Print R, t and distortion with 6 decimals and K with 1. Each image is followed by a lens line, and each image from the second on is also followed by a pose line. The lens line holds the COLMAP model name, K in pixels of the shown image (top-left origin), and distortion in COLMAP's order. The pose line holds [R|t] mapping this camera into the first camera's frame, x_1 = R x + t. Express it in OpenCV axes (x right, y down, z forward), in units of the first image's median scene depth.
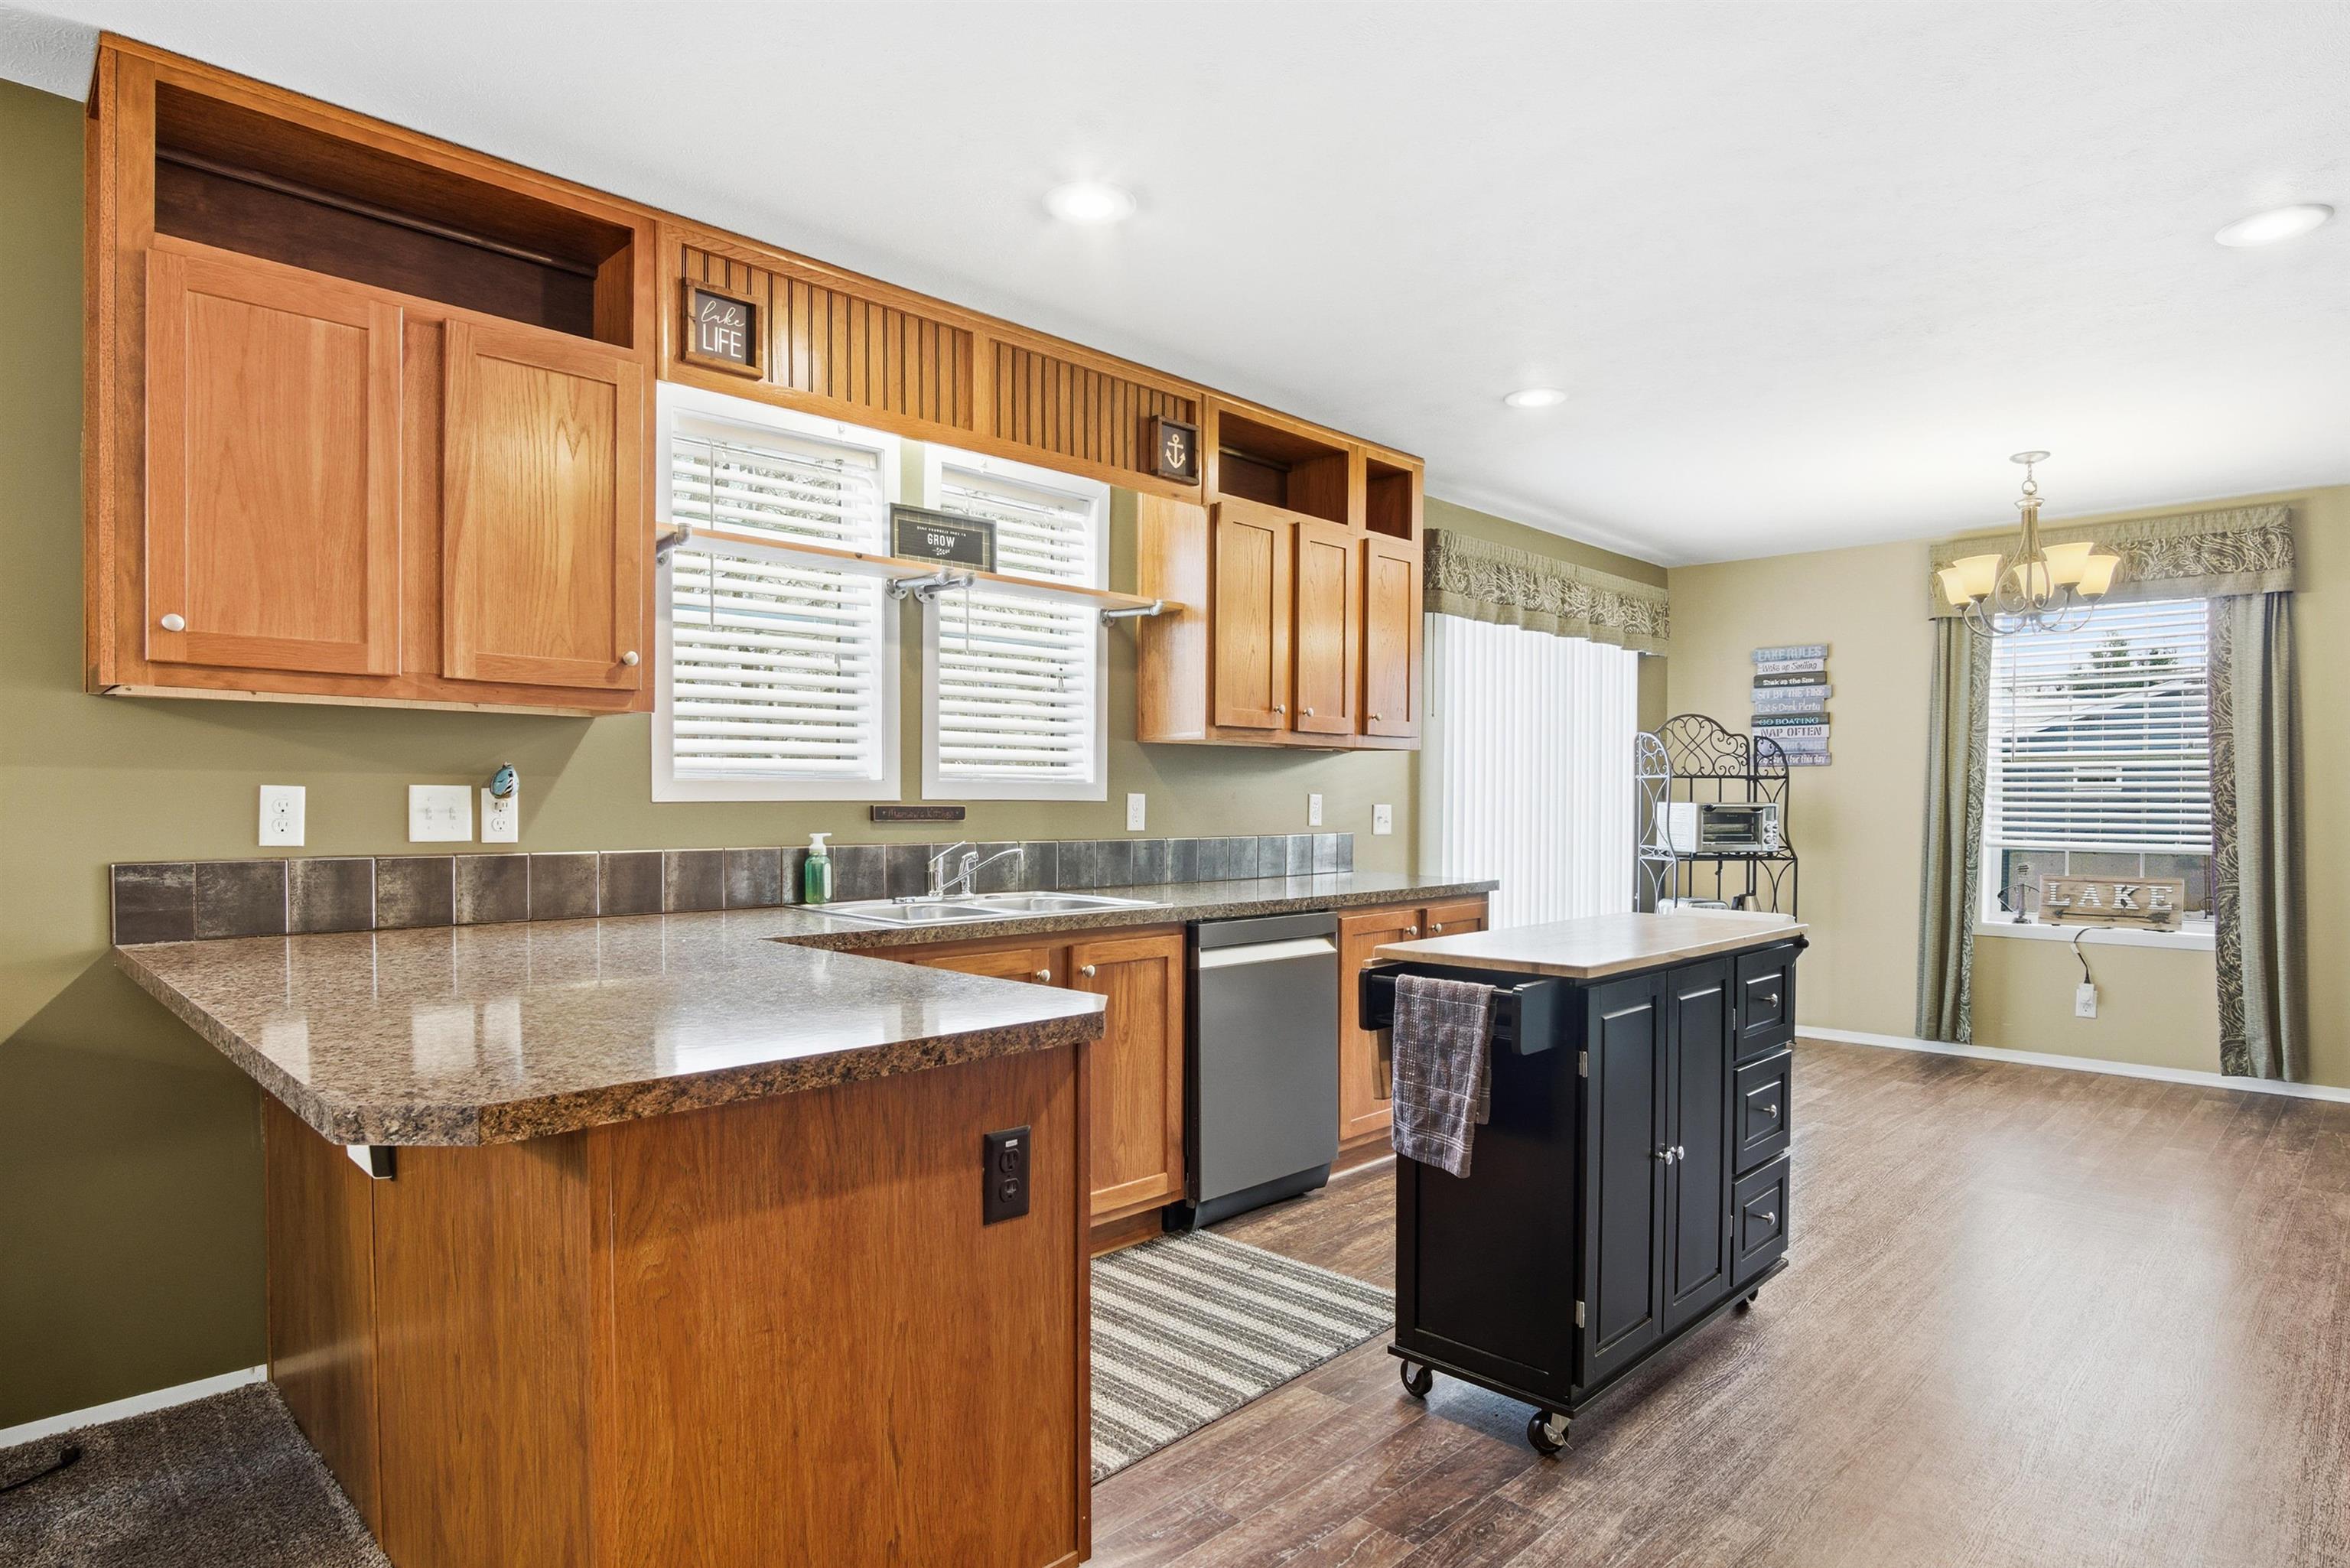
lens RADIAL K [[1299.7, 0, 1179.3], [0, 1299.7, 816.4], [0, 0, 1]] dist [-0.007007, -0.001050]
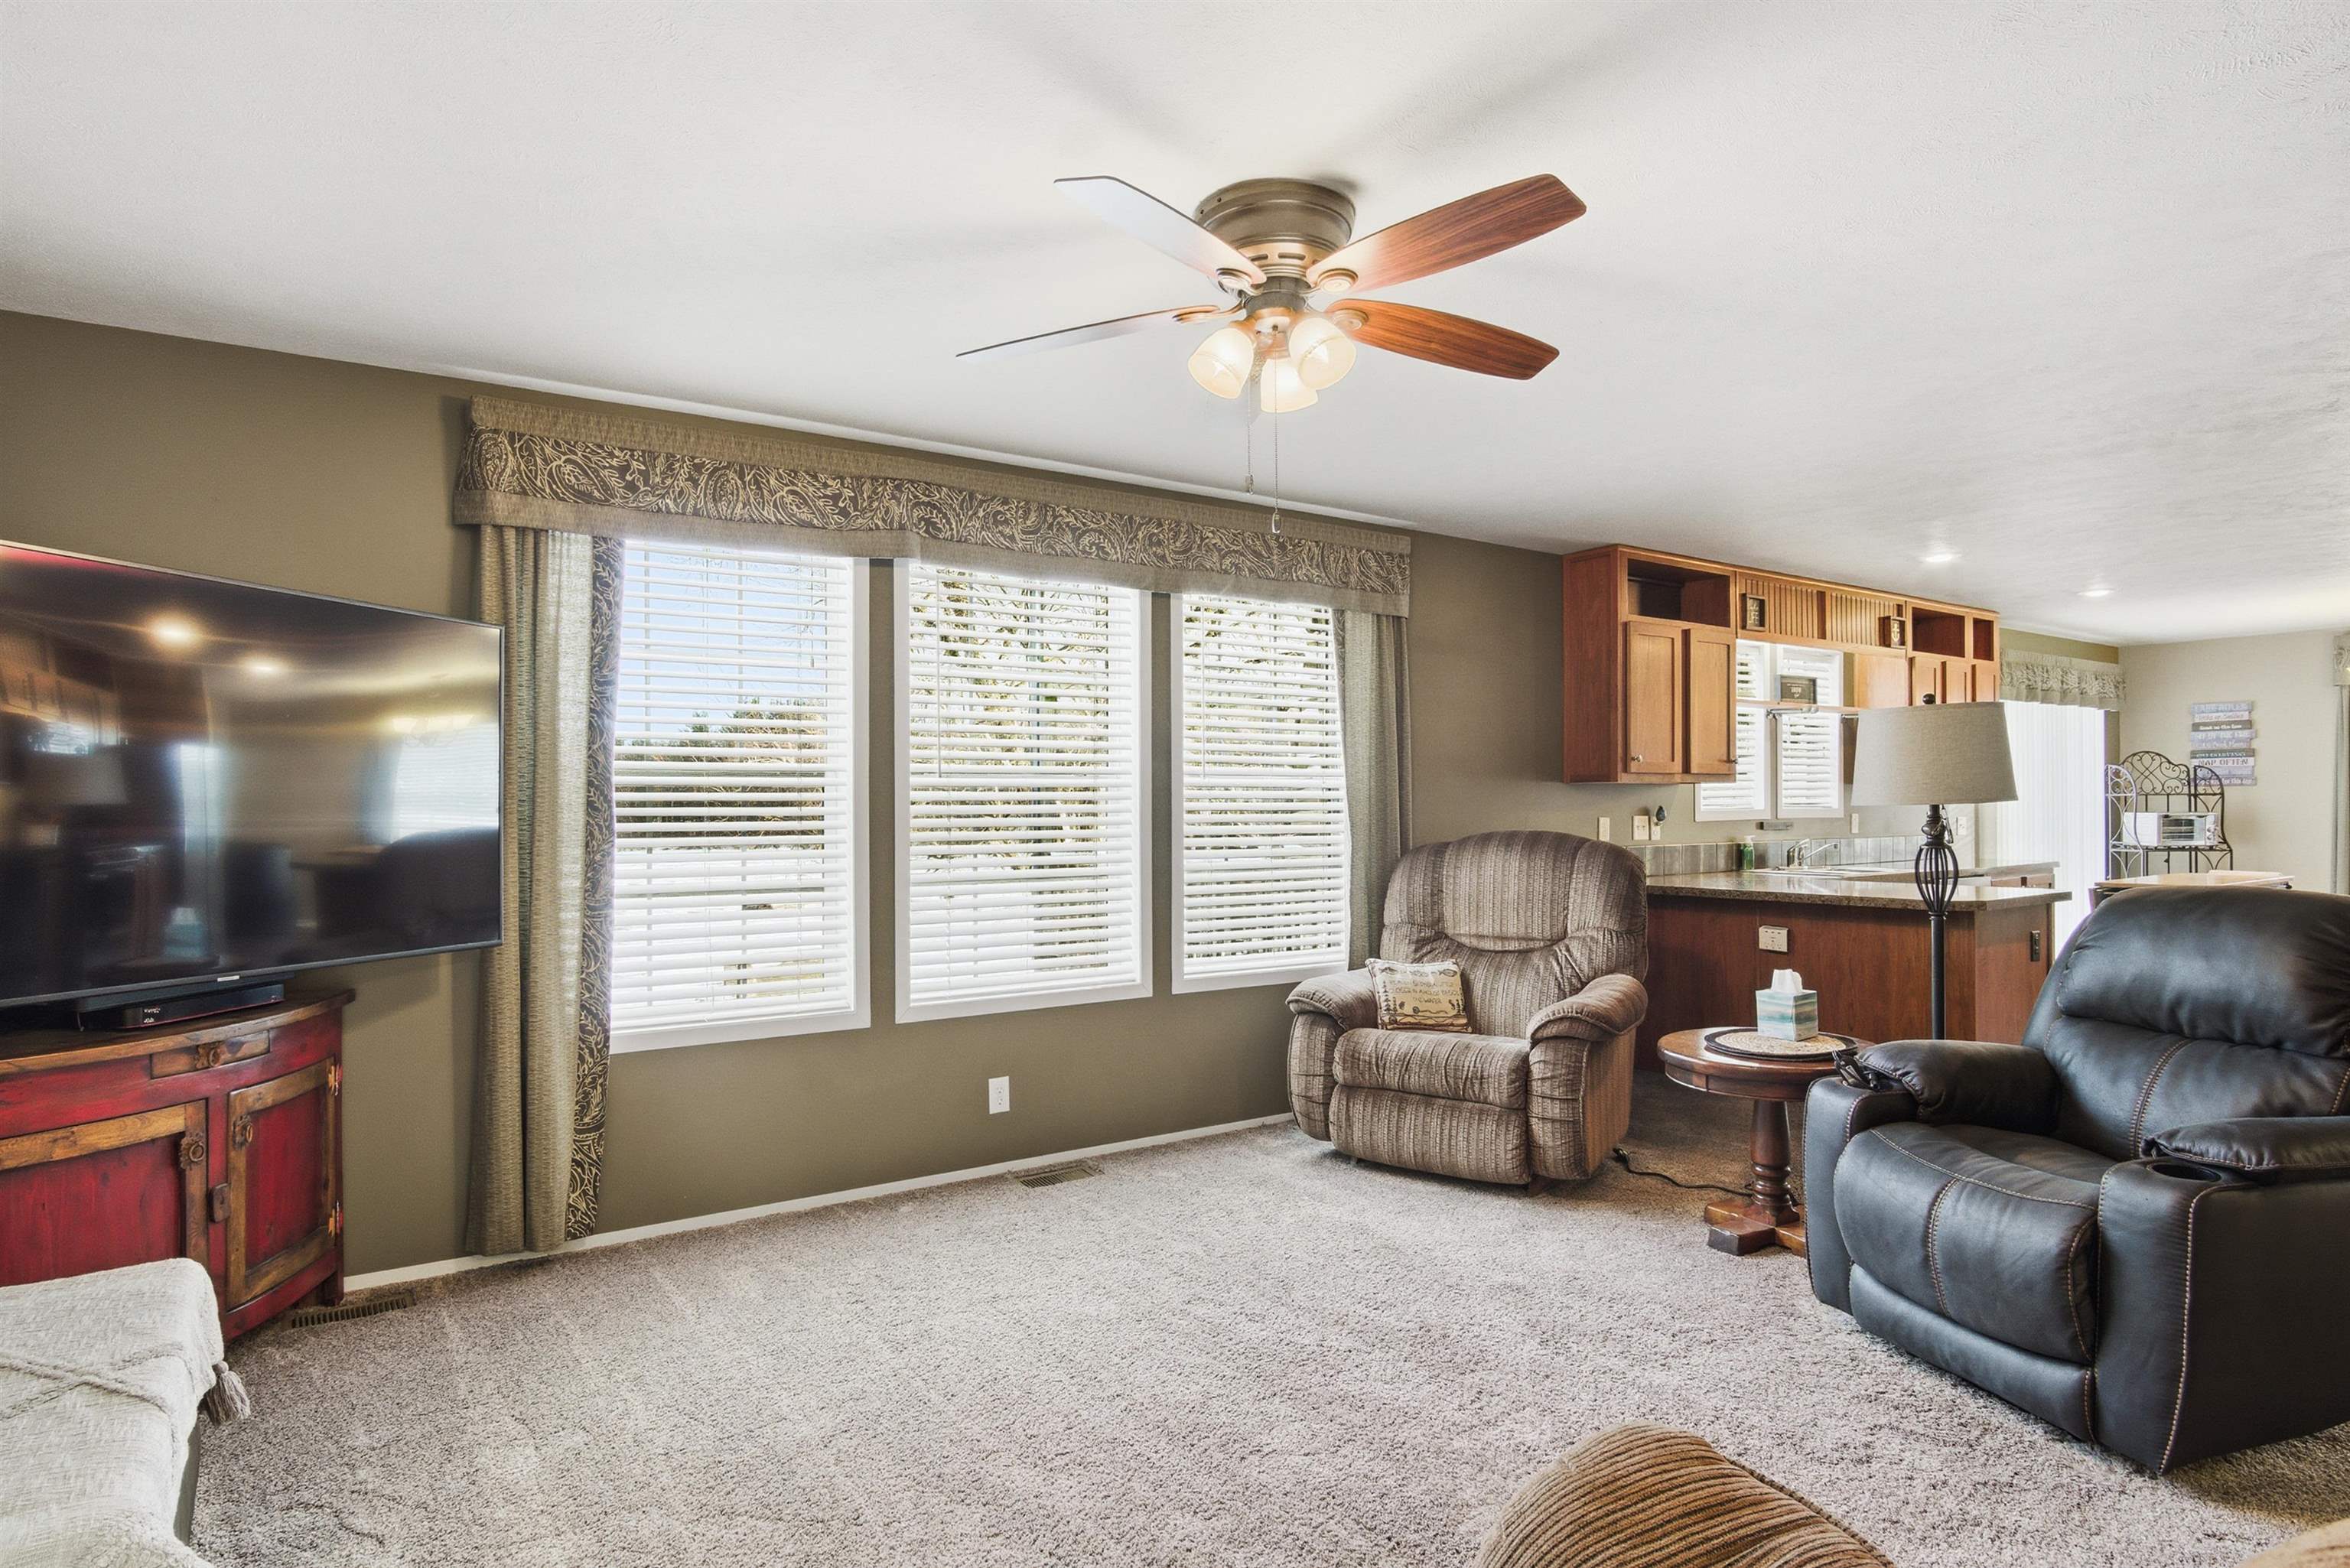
lens RADIAL K [[1299.7, 0, 1179.3], [0, 1299.7, 816.4], [0, 0, 1]] dist [-0.007007, -0.001050]
pose [[0.983806, -0.012332, -0.178814, -0.510046], [0.010825, 0.999897, -0.009401, -0.005272], [0.178912, 0.007313, 0.983838, -0.763676]]
